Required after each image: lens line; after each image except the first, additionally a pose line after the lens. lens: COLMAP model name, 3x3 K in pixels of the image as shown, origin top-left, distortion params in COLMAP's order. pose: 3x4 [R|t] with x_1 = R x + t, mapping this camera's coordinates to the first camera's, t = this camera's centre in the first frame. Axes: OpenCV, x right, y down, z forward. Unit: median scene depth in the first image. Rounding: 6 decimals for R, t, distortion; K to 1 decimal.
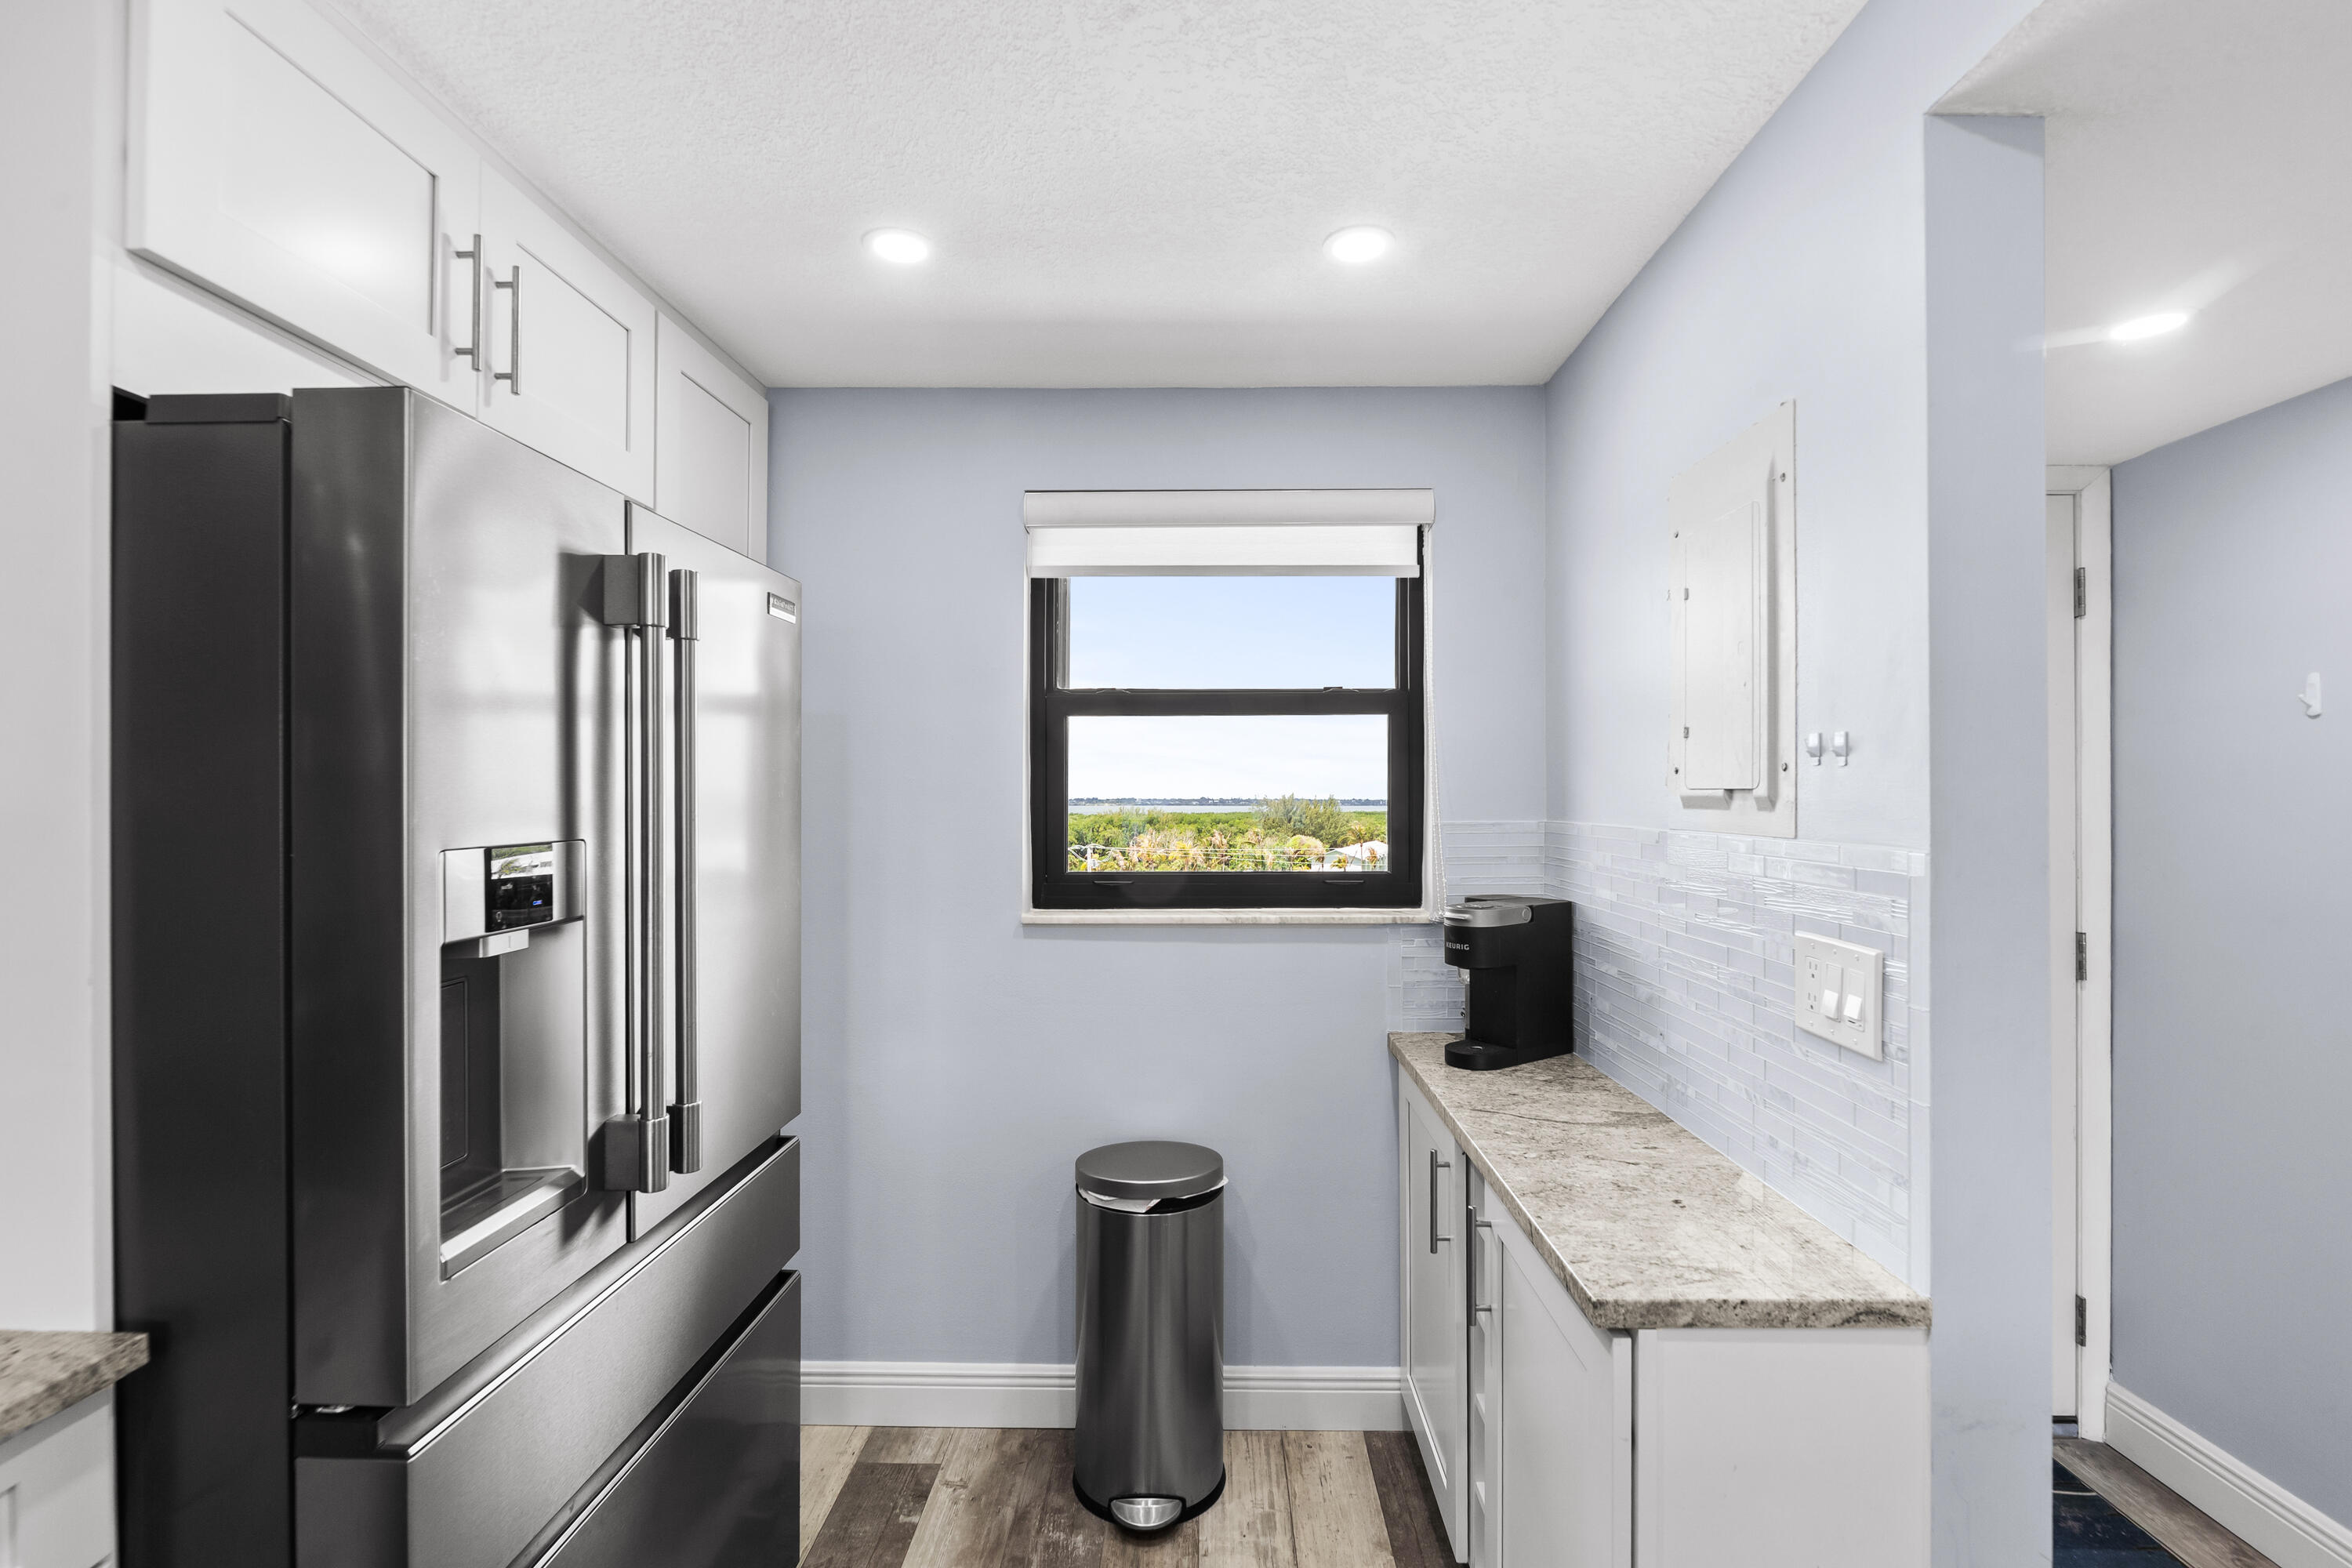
lens RADIAL K [[1065.8, 0, 1184.6], [0, 1065.8, 799.2], [0, 0, 1]] dist [-0.003789, -0.001004]
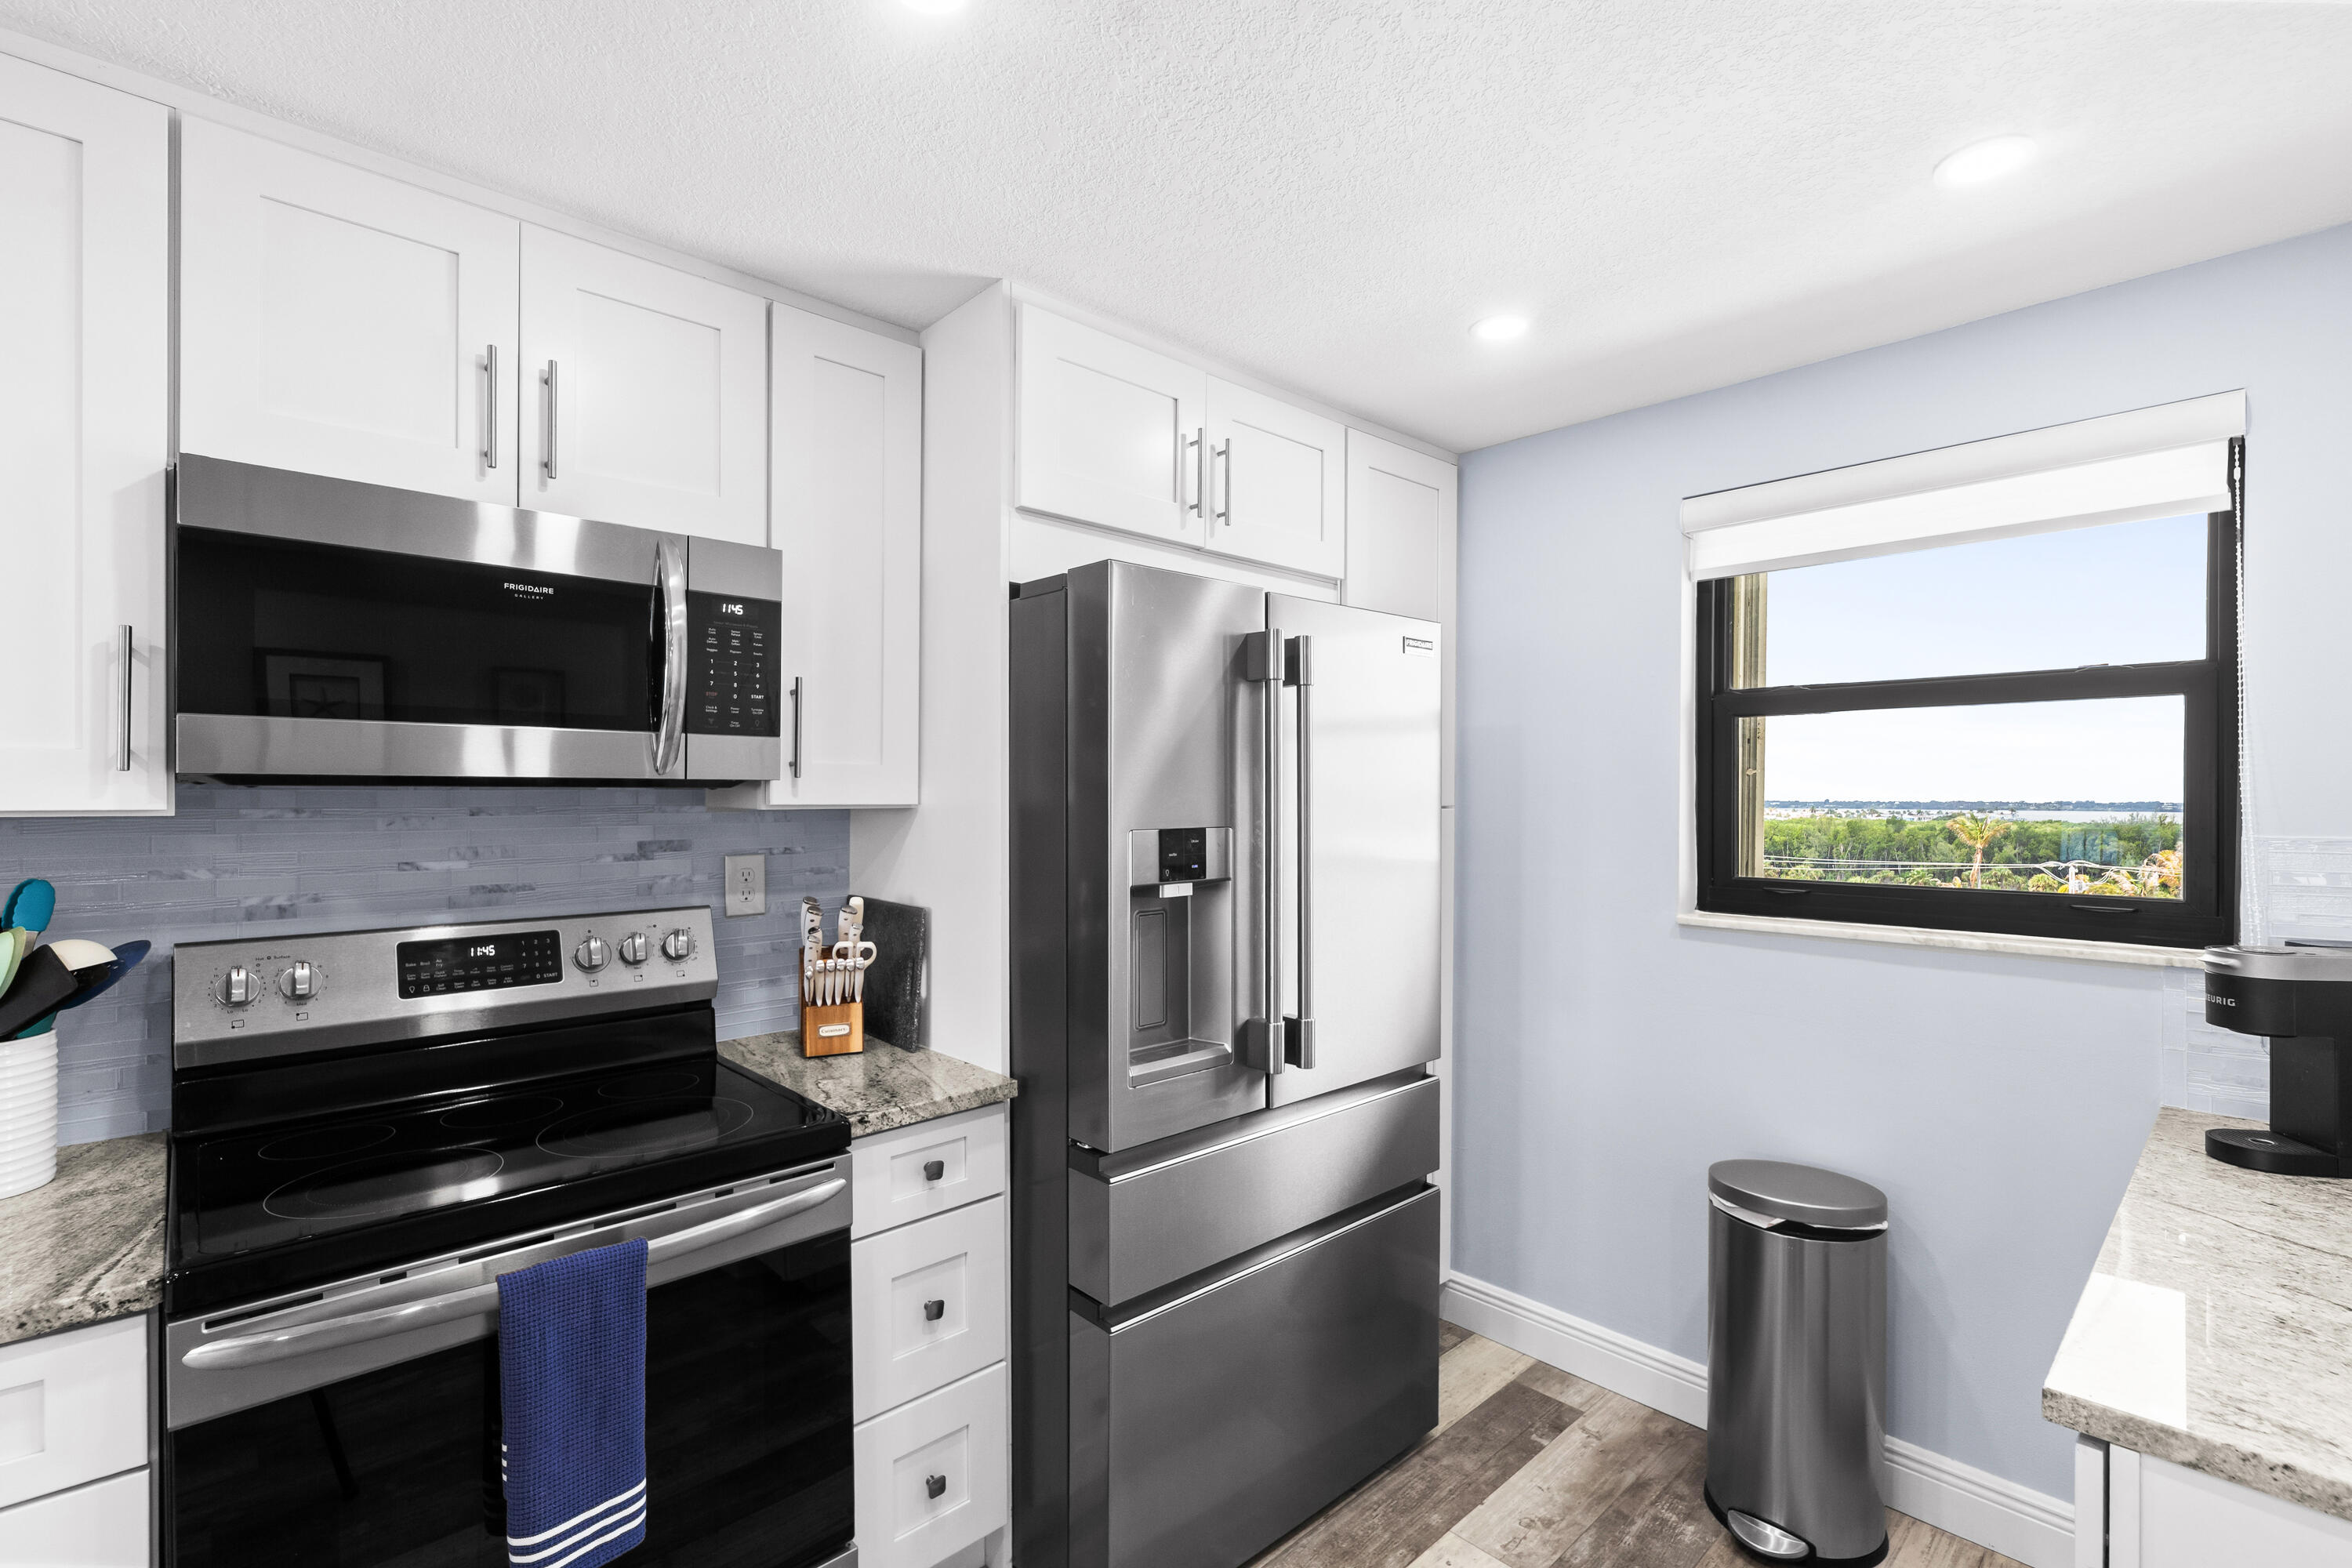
lens RADIAL K [[1048.2, 0, 1181.8], [0, 1048.2, 810.7], [0, 0, 1]] dist [0.003714, 0.000233]
pose [[0.702420, 0.012668, -0.711650, 0.260247], [-0.005692, 0.999910, 0.012181, -0.001556], [0.711740, -0.004505, 0.702428, -0.049577]]
